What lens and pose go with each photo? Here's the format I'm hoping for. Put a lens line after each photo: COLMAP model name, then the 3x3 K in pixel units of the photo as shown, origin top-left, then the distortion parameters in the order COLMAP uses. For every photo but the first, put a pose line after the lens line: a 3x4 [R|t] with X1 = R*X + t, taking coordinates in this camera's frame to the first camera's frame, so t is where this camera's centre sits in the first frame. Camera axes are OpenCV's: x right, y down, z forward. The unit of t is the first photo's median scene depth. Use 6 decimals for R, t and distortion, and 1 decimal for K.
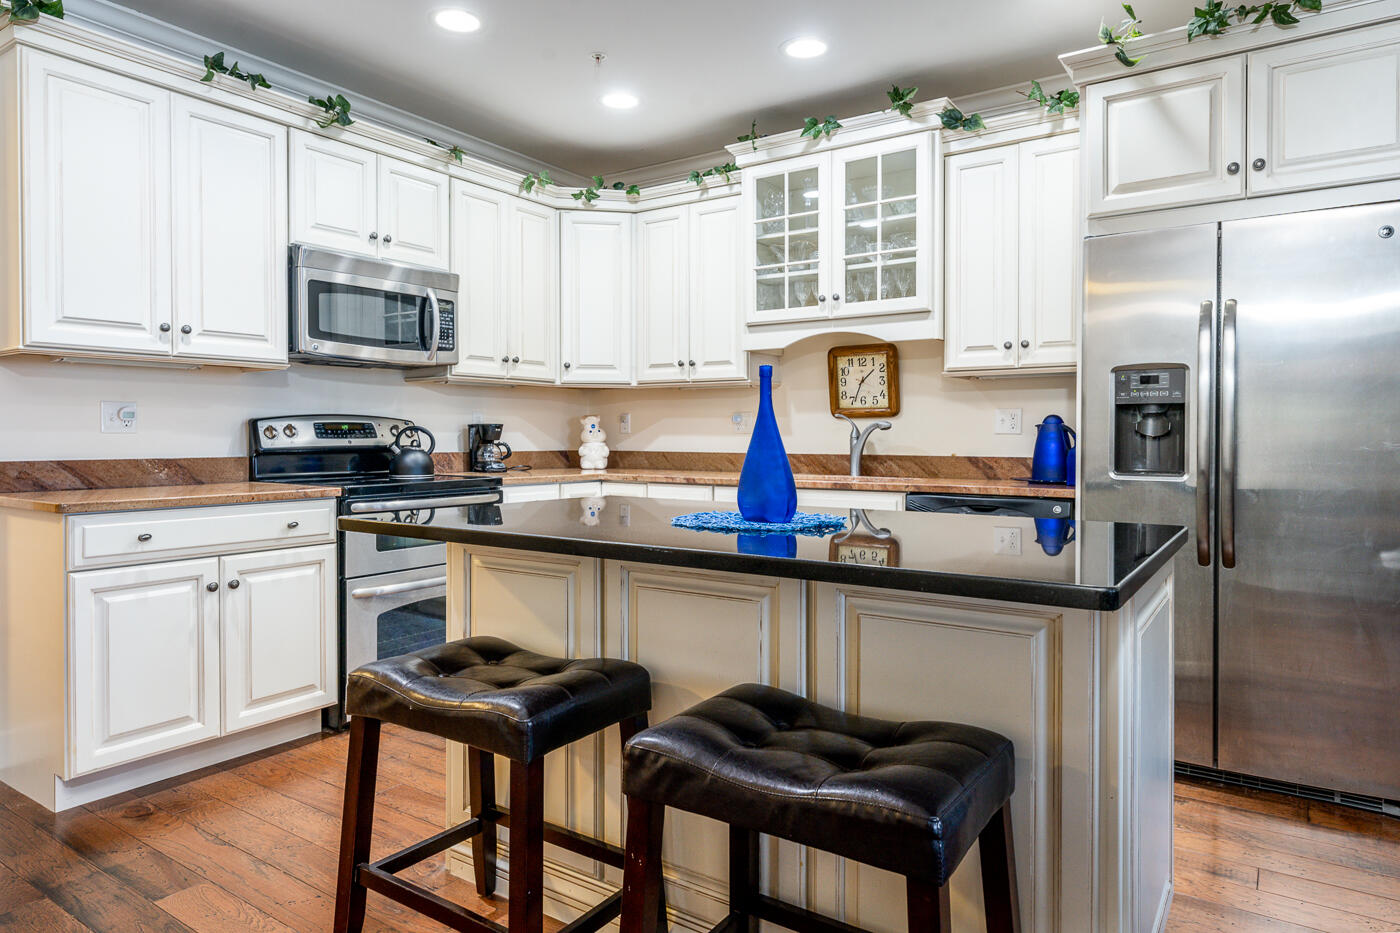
lens RADIAL K [[867.9, 0, 699.9], [0, 867.9, 449.3], [0, 0, 1]] dist [0.004605, 0.000603]
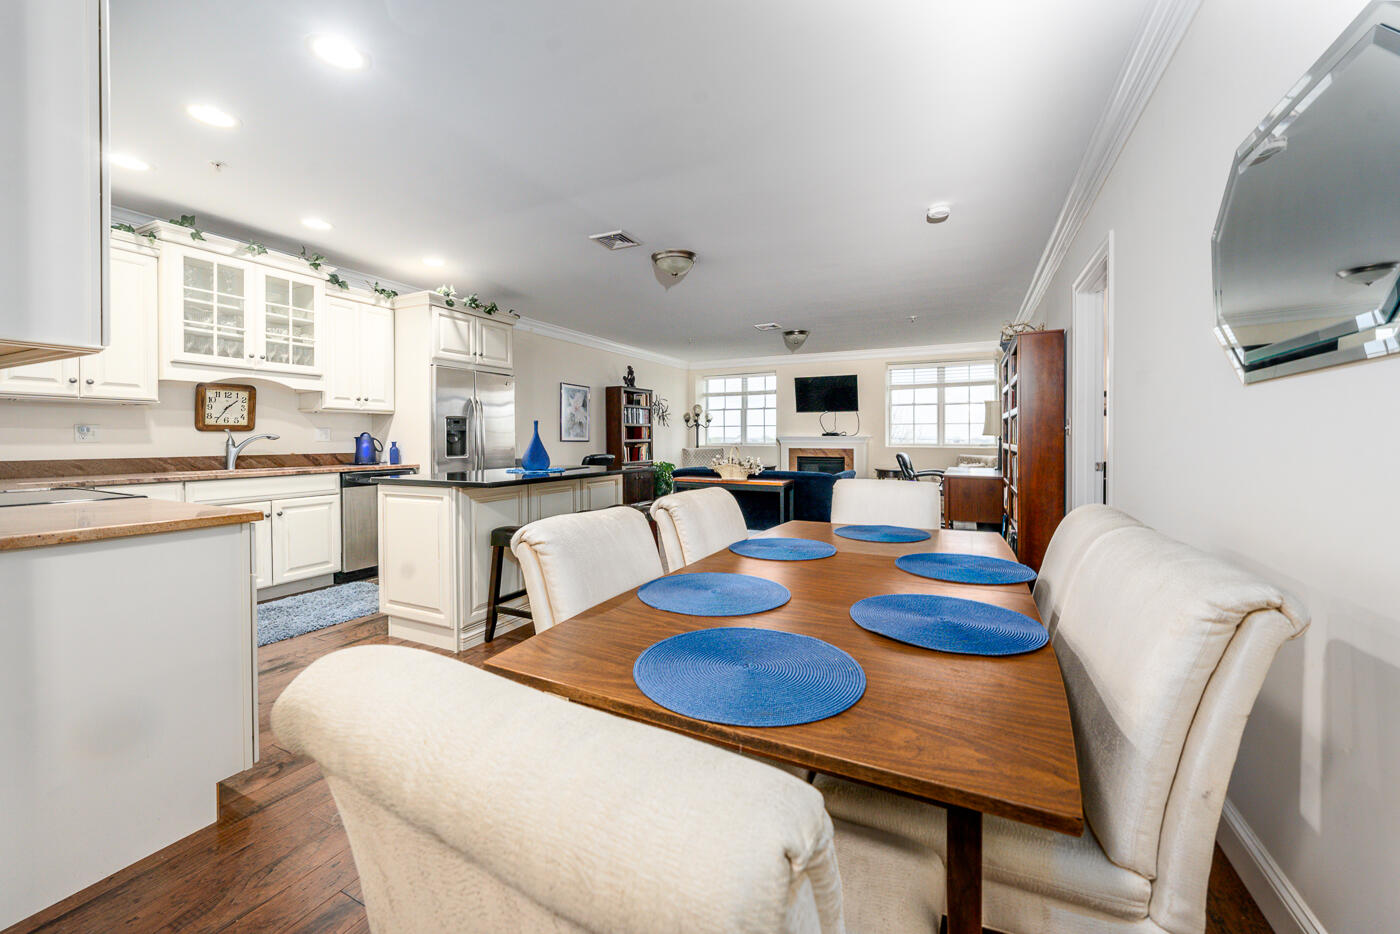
lens RADIAL K [[531.7, 0, 699.8], [0, 531.7, 440.8], [0, 0, 1]] dist [-0.000140, -0.000017]
pose [[-0.133246, -0.005843, 0.991066, -0.896237], [0.015509, 0.999848, 0.007980, -0.015579], [-0.990962, 0.016434, -0.133135, 0.323405]]
